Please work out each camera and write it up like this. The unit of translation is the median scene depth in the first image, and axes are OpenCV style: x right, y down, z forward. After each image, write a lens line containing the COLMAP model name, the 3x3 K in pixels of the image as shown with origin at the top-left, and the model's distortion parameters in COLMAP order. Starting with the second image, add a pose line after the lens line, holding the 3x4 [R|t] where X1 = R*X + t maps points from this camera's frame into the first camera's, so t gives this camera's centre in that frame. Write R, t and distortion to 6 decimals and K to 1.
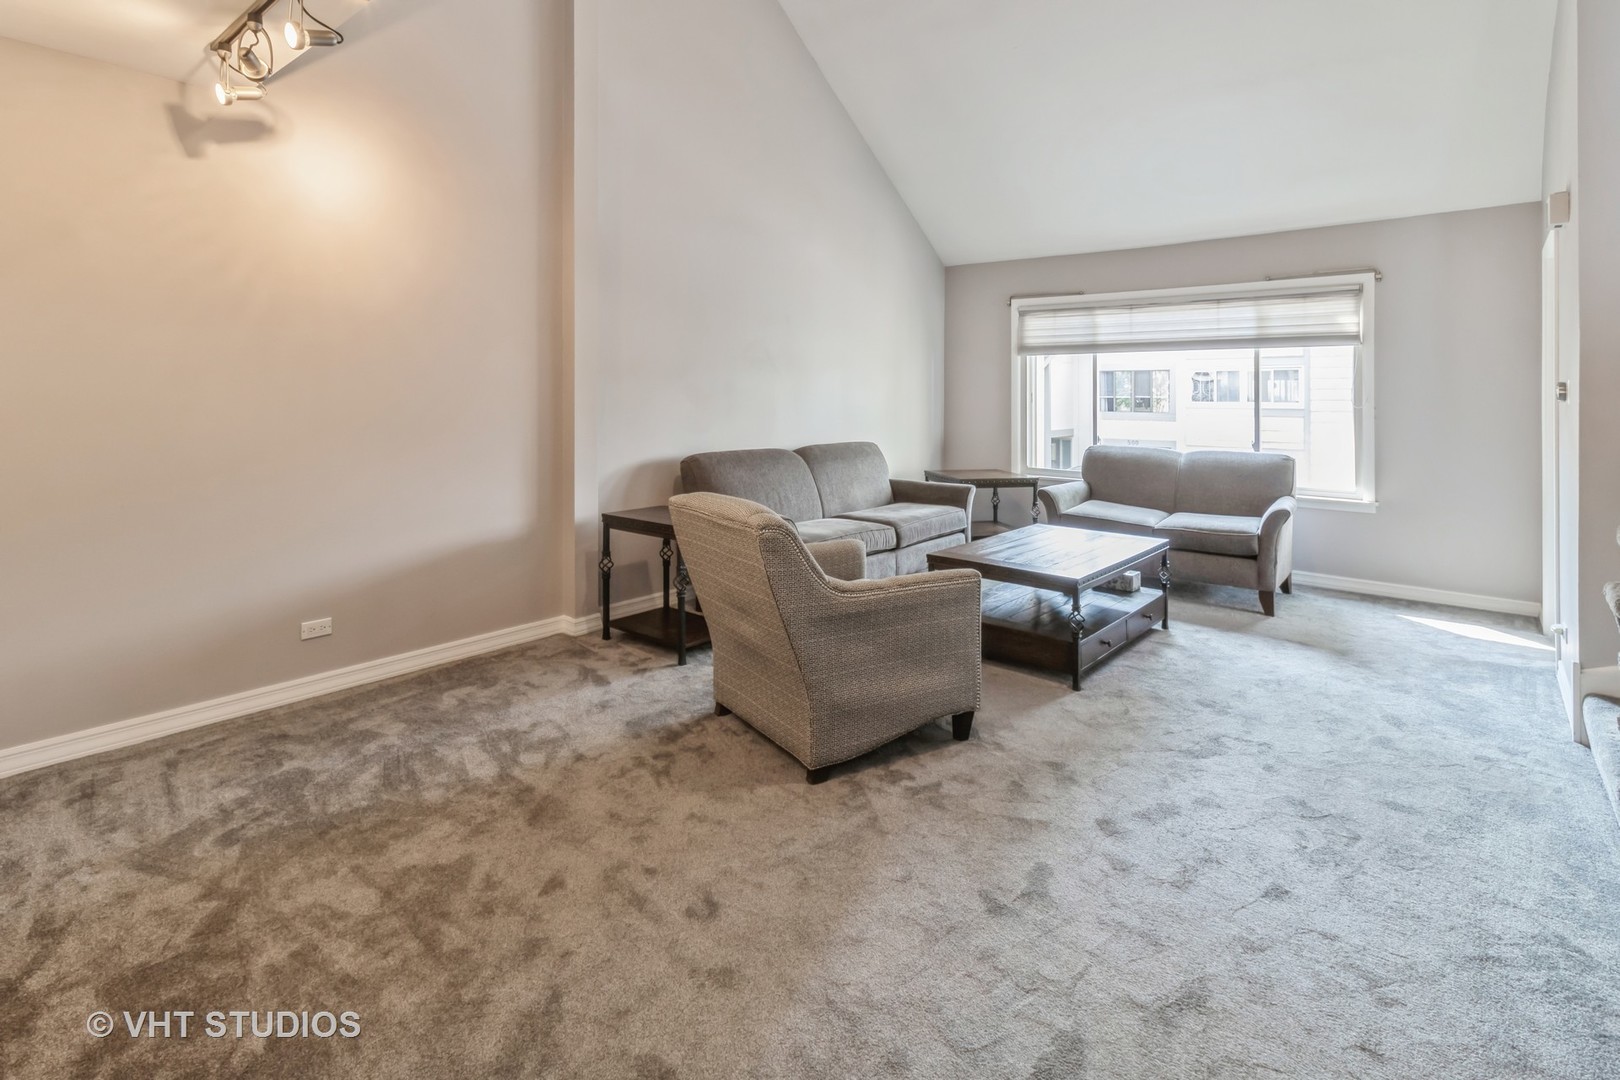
lens RADIAL K [[791.5, 0, 804.2], [0, 791.5, 389.2], [0, 0, 1]] dist [0.001399, 0.001119]
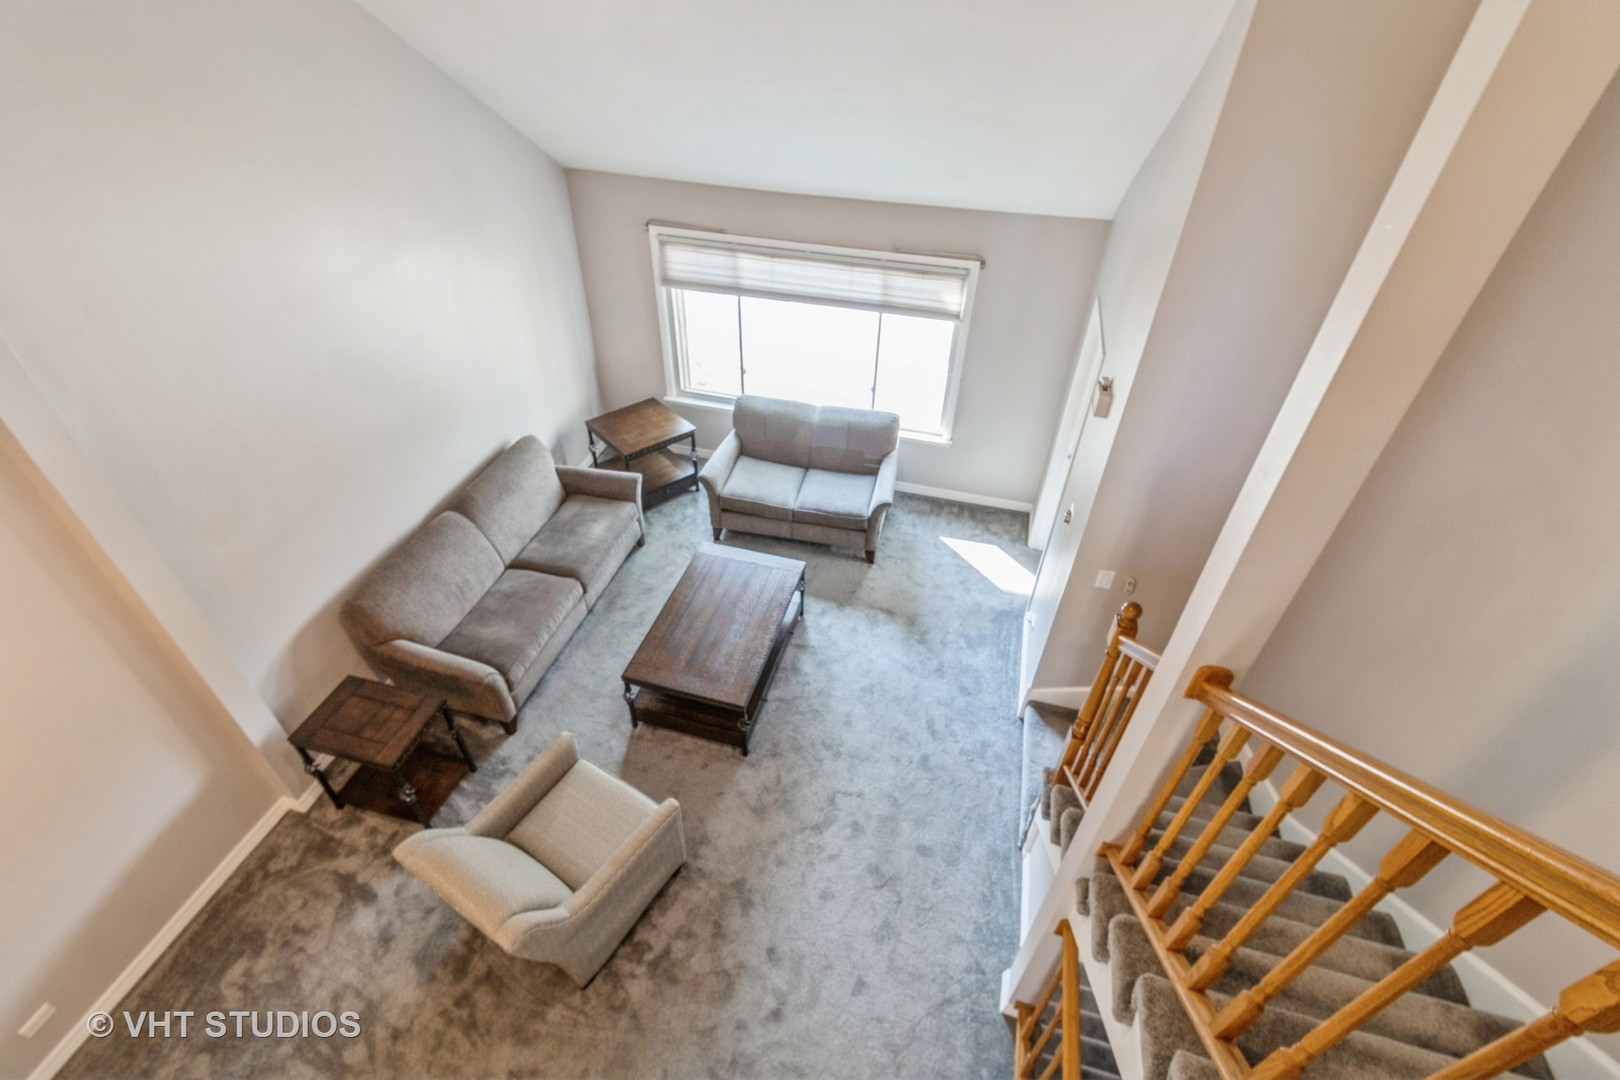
lens RADIAL K [[735.2, 0, 810.0], [0, 735.2, 540.0], [0, 0, 1]] dist [0.009234, -0.000260]
pose [[0.903807, -0.257988, 0.341432, 0.097943], [-0.021988, 0.768799, 0.639112, -0.741082], [-0.427376, -0.585142, 0.689173, 0.269799]]
